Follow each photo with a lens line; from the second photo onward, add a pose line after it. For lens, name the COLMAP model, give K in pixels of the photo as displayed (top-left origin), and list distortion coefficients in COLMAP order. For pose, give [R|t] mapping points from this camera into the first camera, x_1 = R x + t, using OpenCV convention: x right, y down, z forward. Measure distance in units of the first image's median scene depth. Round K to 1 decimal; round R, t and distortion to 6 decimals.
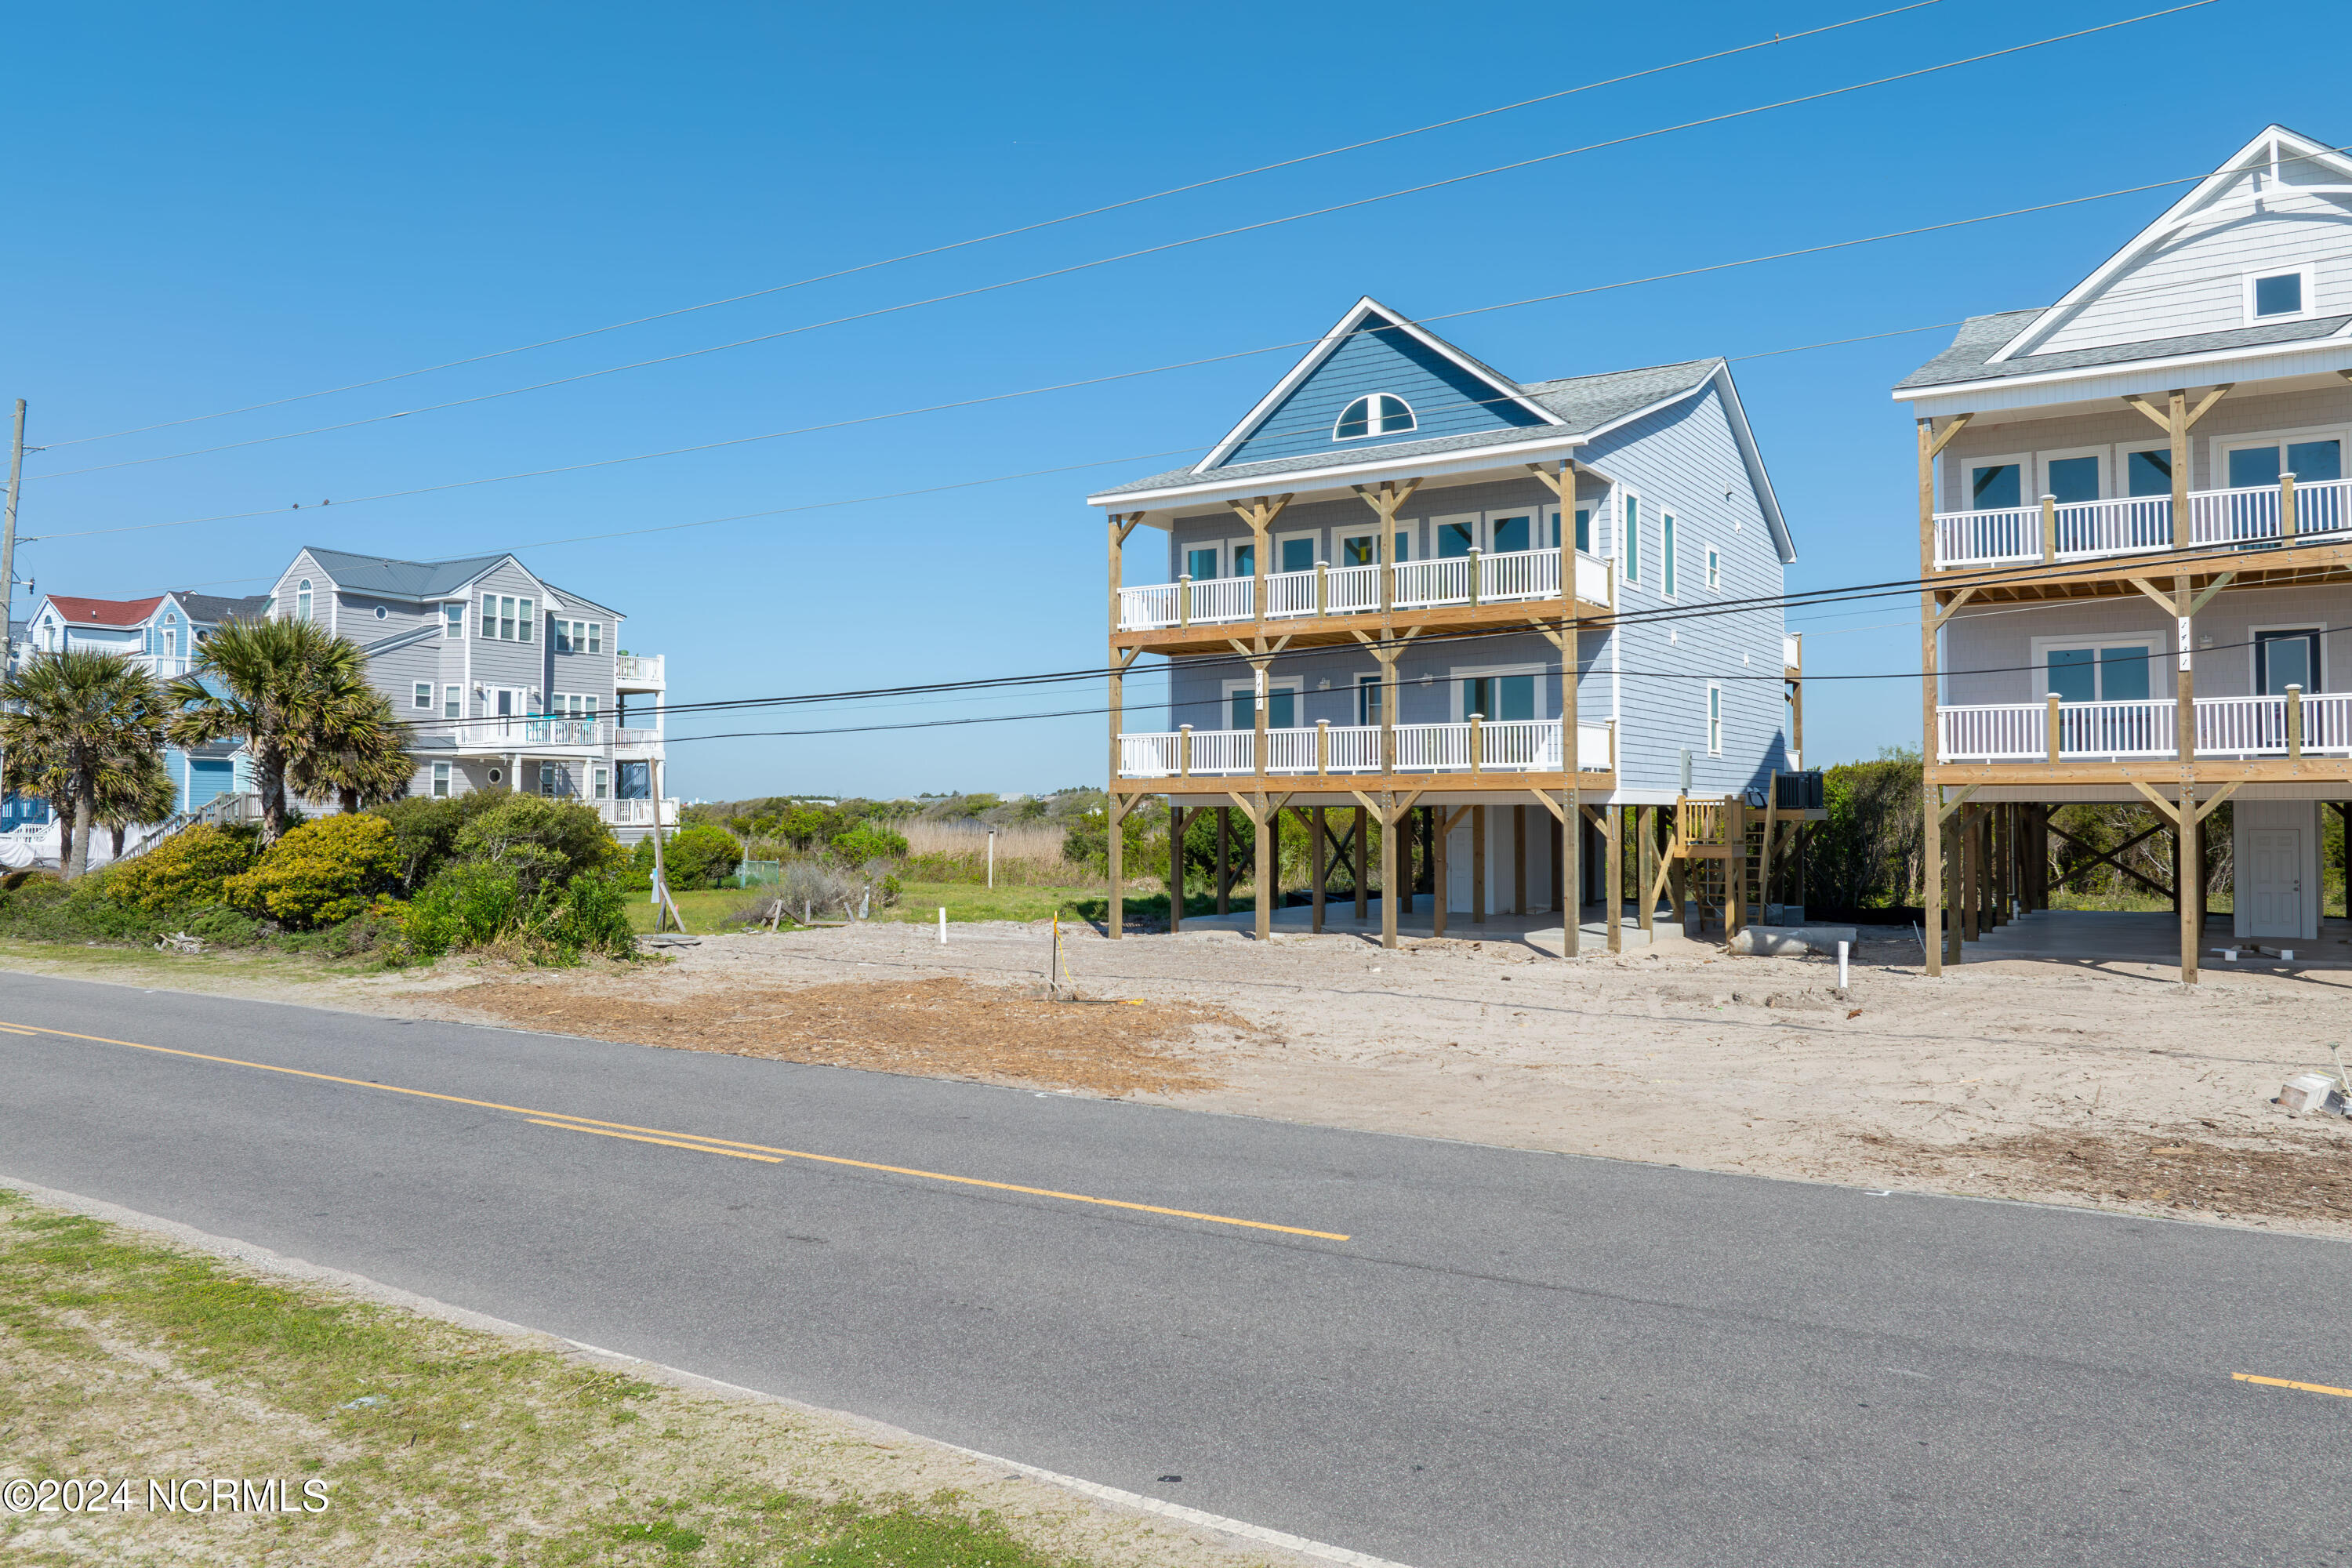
lens RADIAL K [[1639.7, 0, 1176.0], [0, 1639.7, 784.0], [0, 0, 1]] dist [-0.047121, 0.010196]
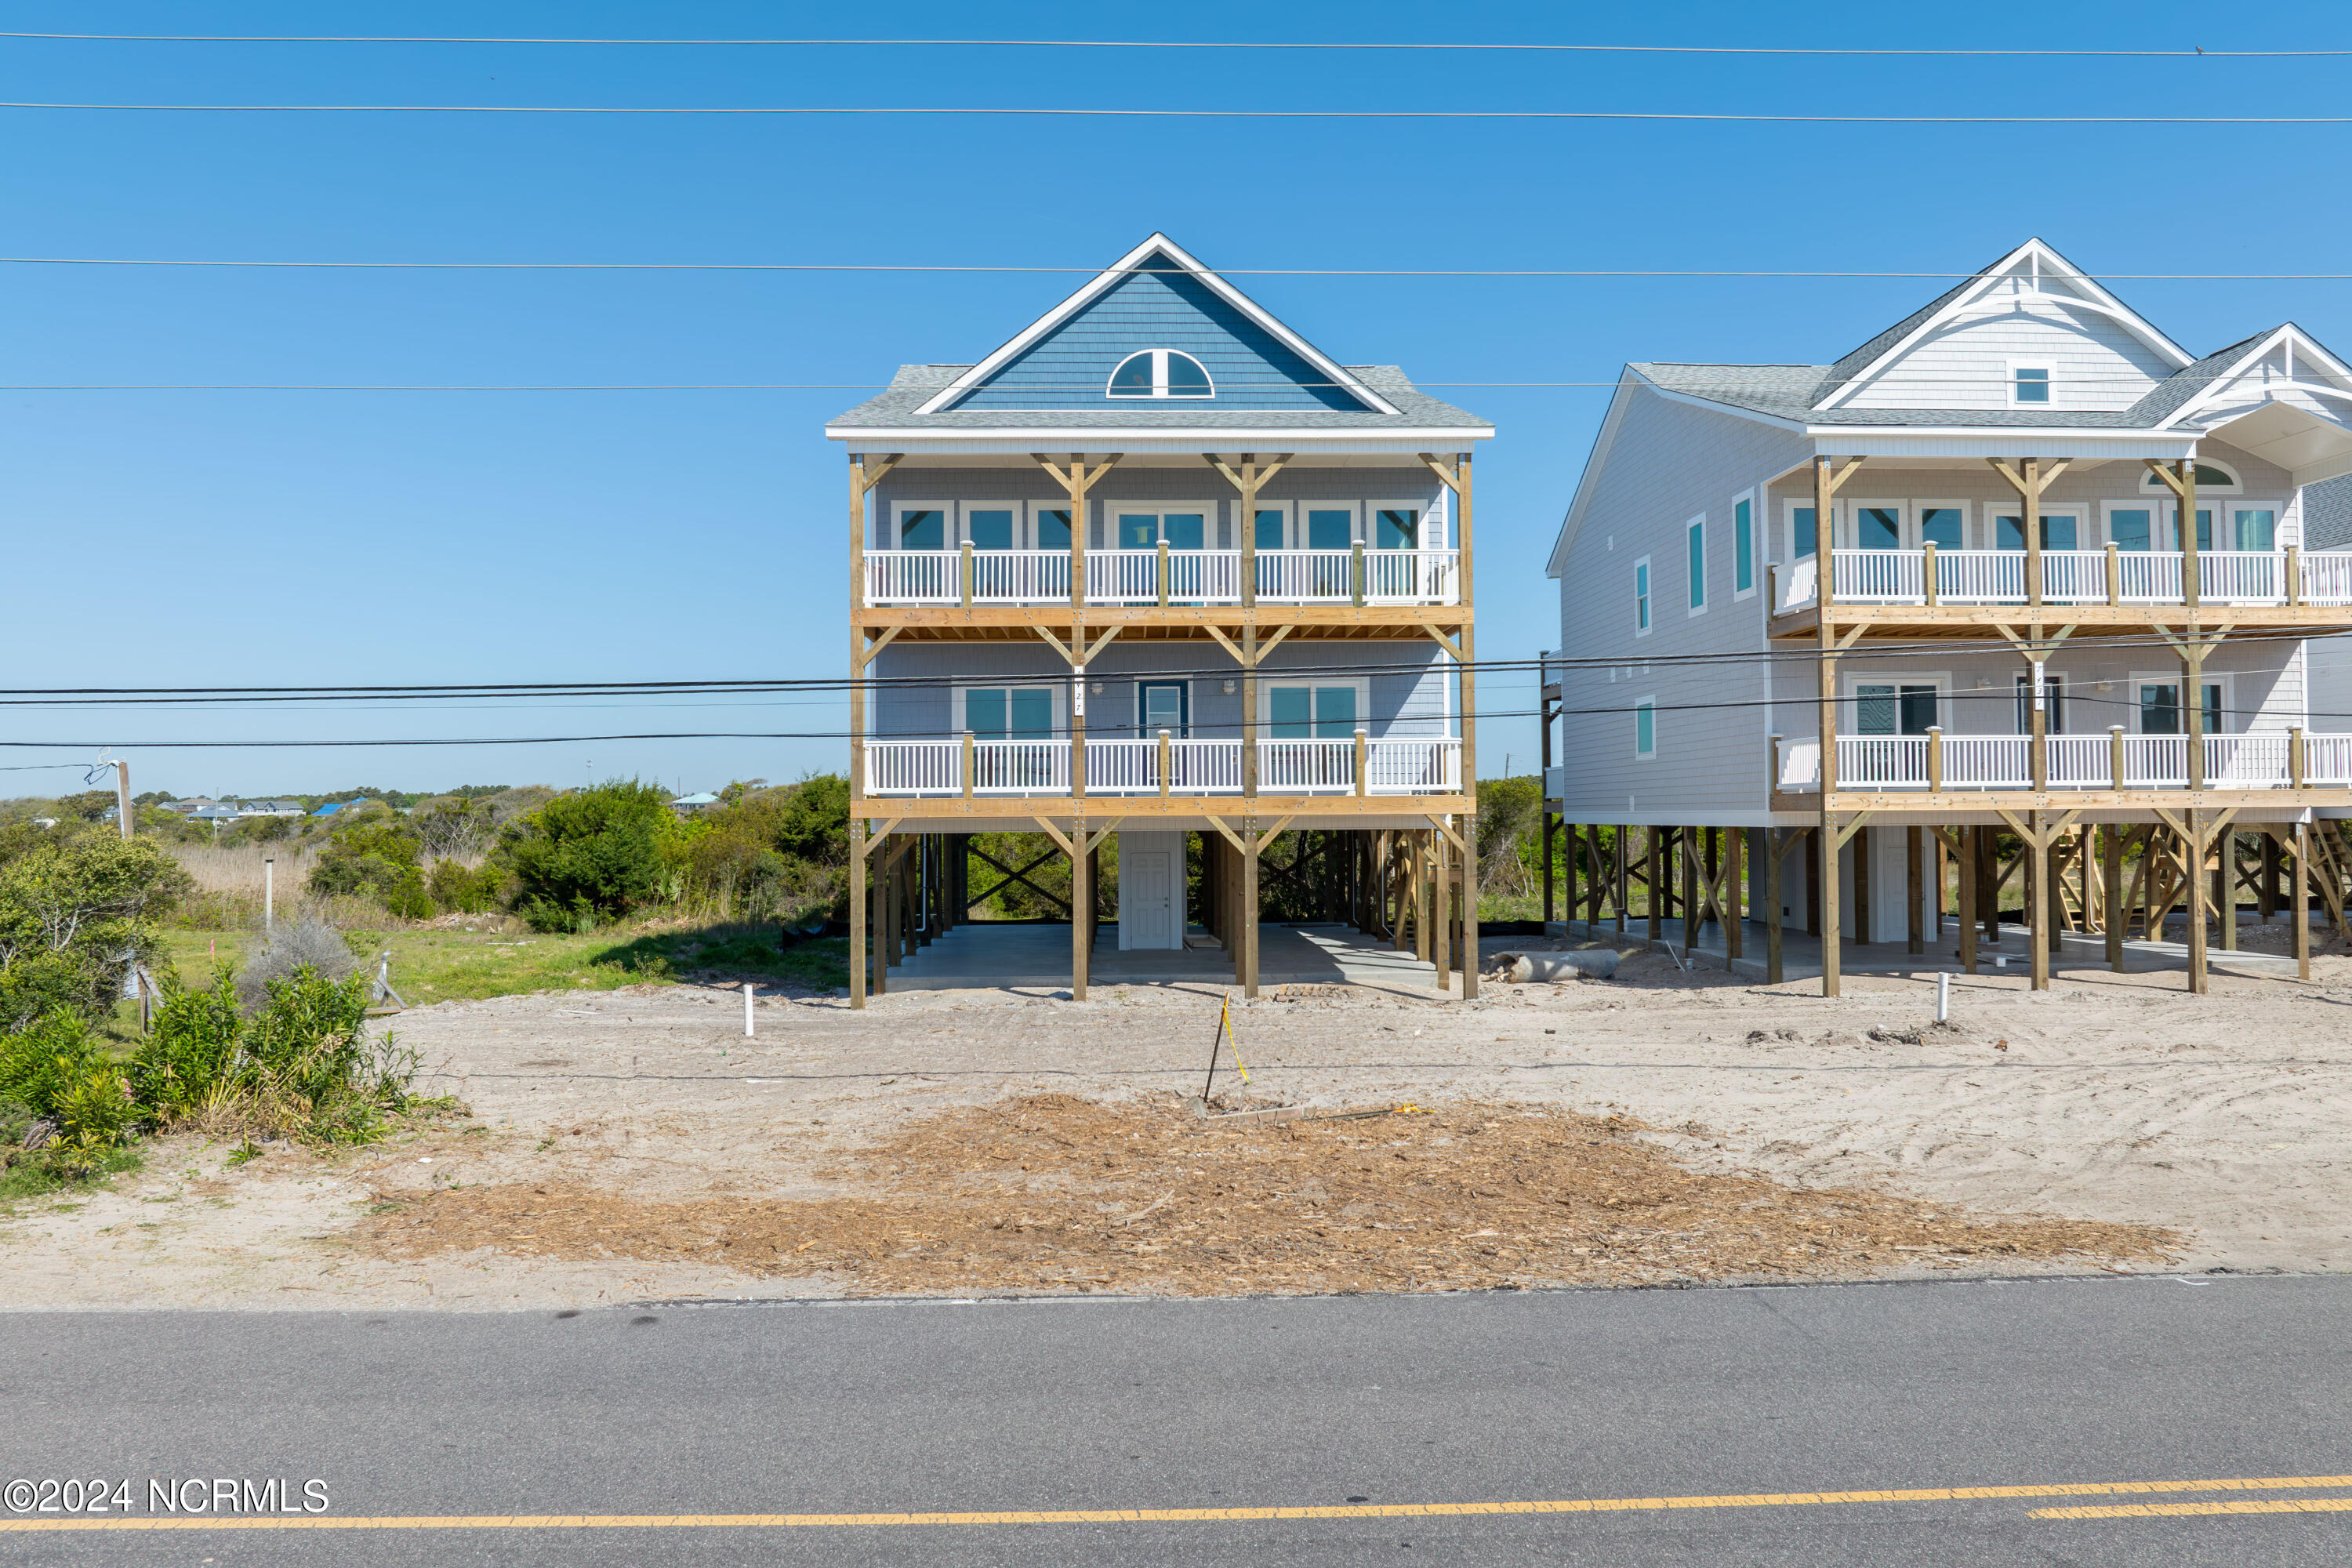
lens RADIAL K [[1753.4, 0, 1176.0], [0, 1753.4, 784.0], [0, 0, 1]] dist [-0.051636, 0.002259]
pose [[0.817521, 0.013458, 0.575742, -0.404868], [-0.002558, 0.999802, -0.019738, 0.005050], [-0.575894, 0.014664, 0.817393, 0.266658]]
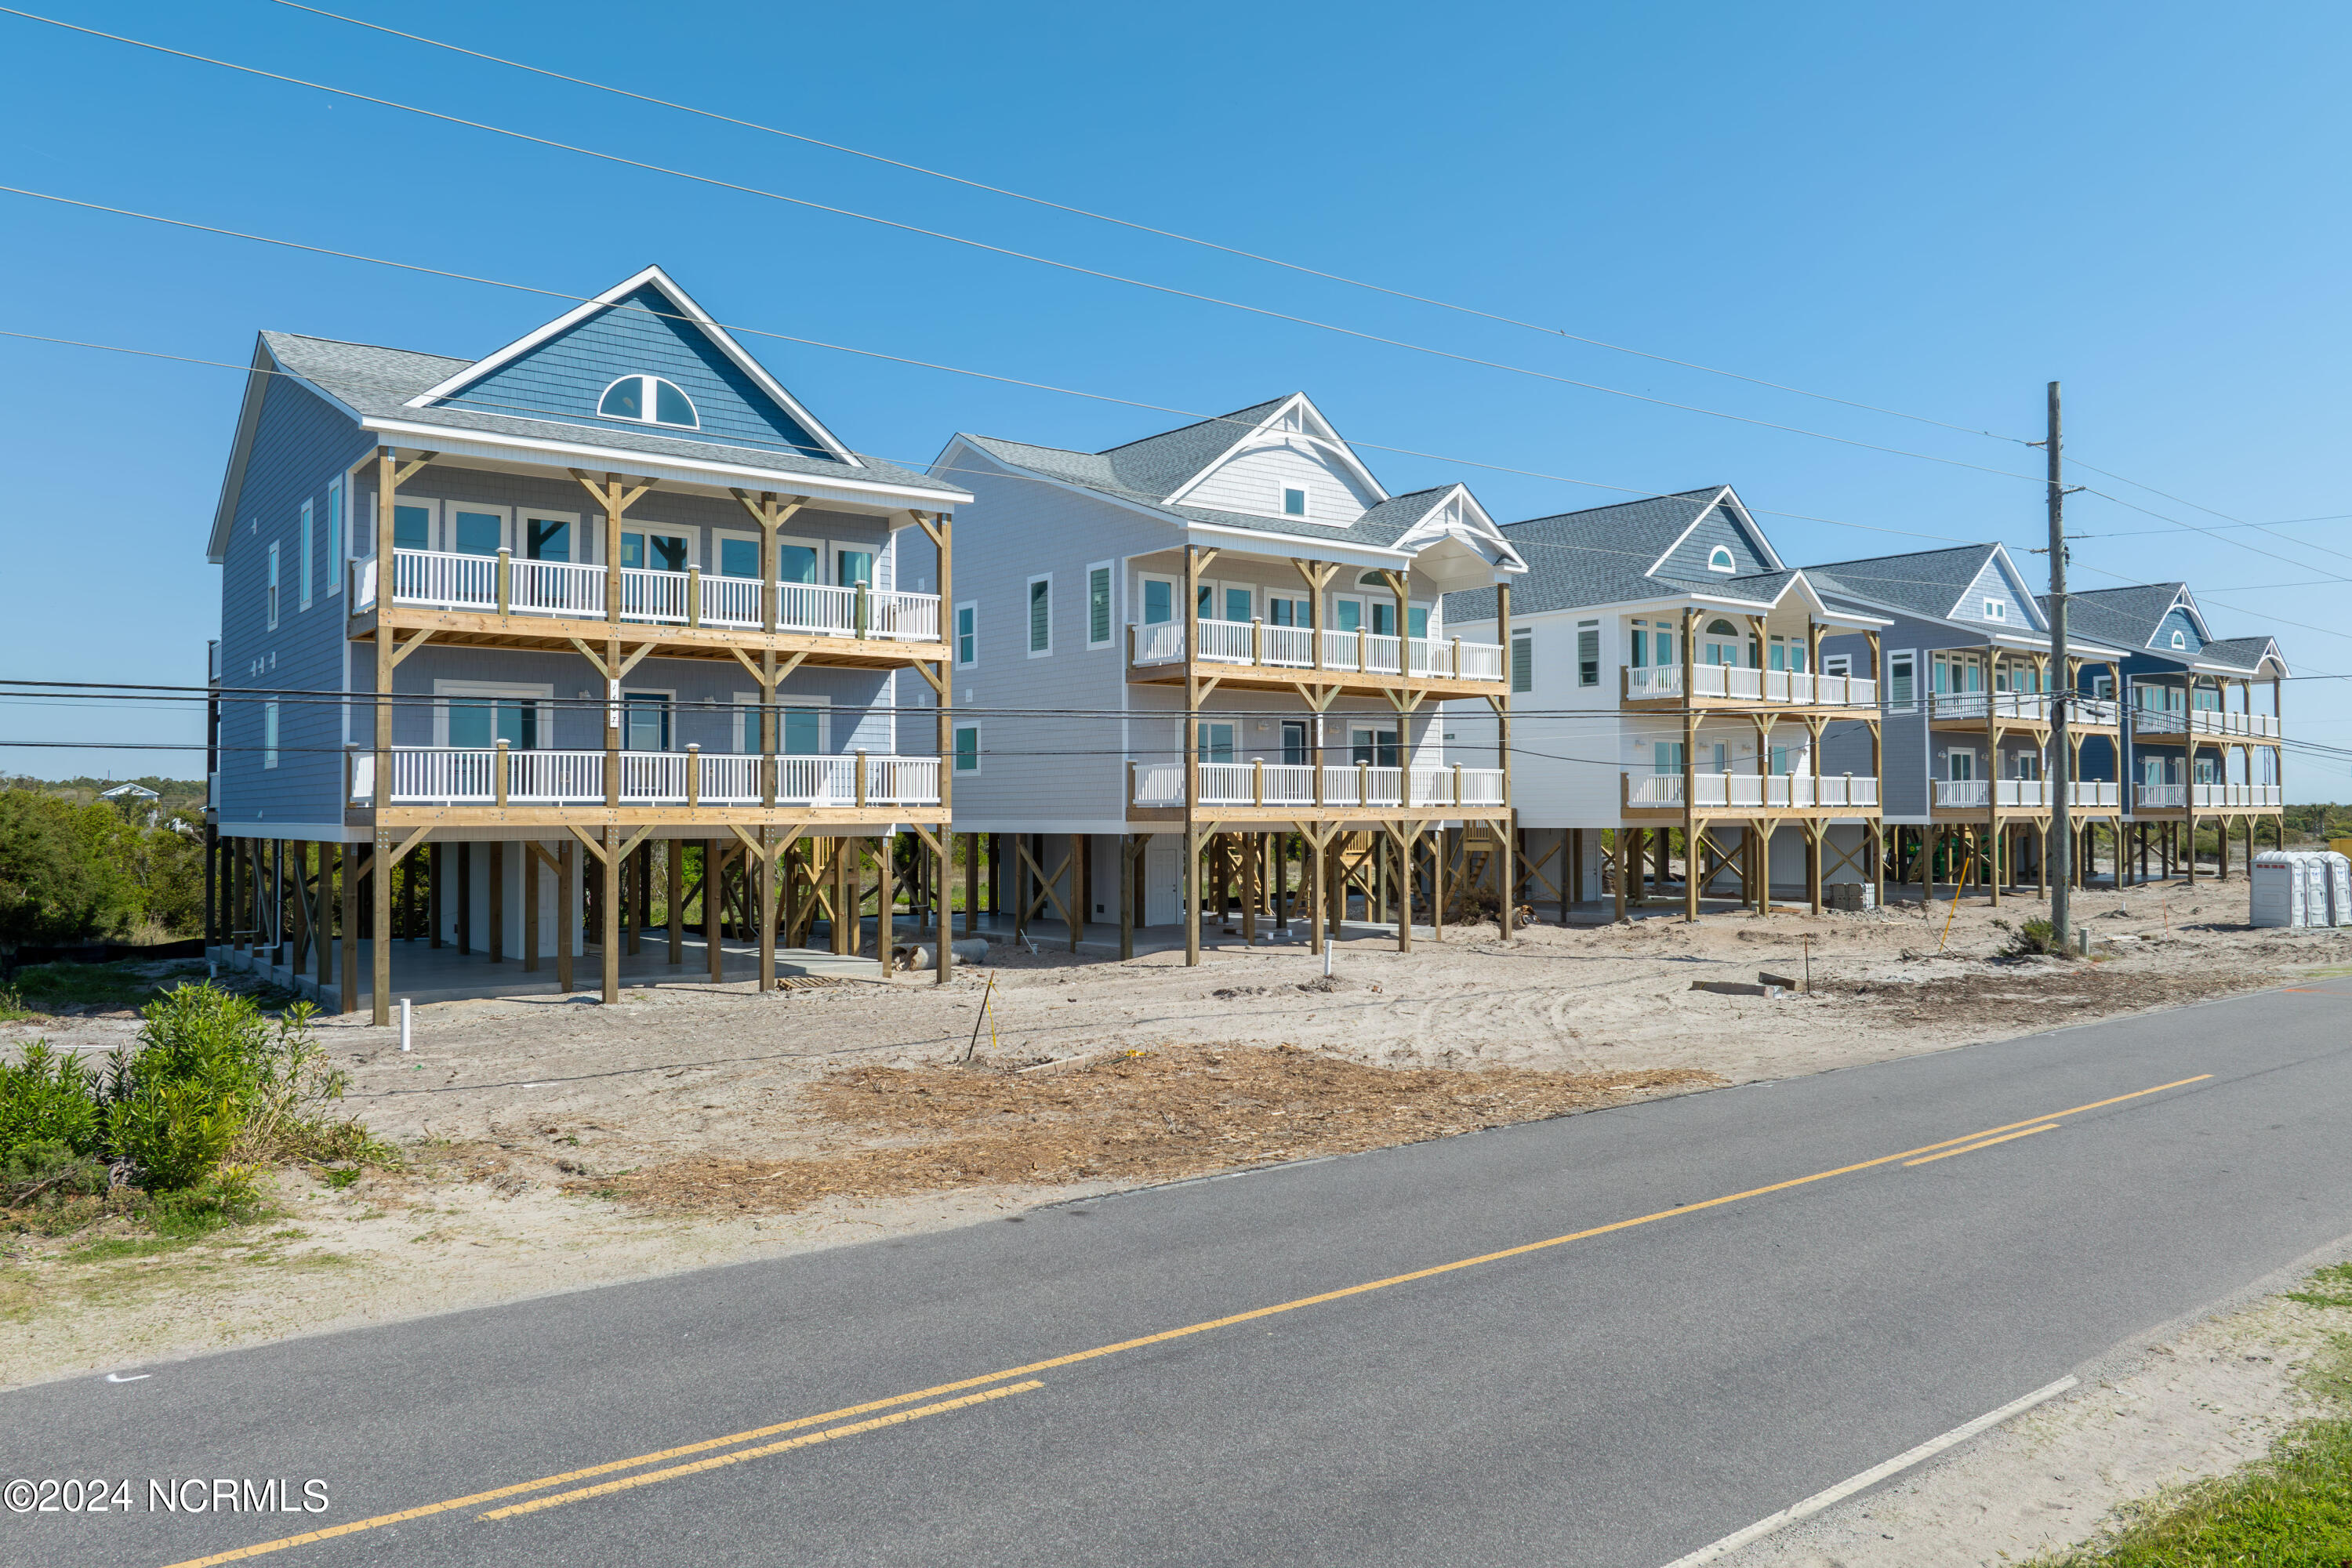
lens RADIAL K [[1702.6, 0, 1237.4], [0, 1702.6, 841.2], [0, 0, 1]] dist [-0.044507, 0.002318]
pose [[0.293589, -0.003672, 0.955925, -0.679707], [-0.000559, 0.999992, 0.004013, 0.008808], [-0.955932, -0.001713, 0.293585, 0.444685]]
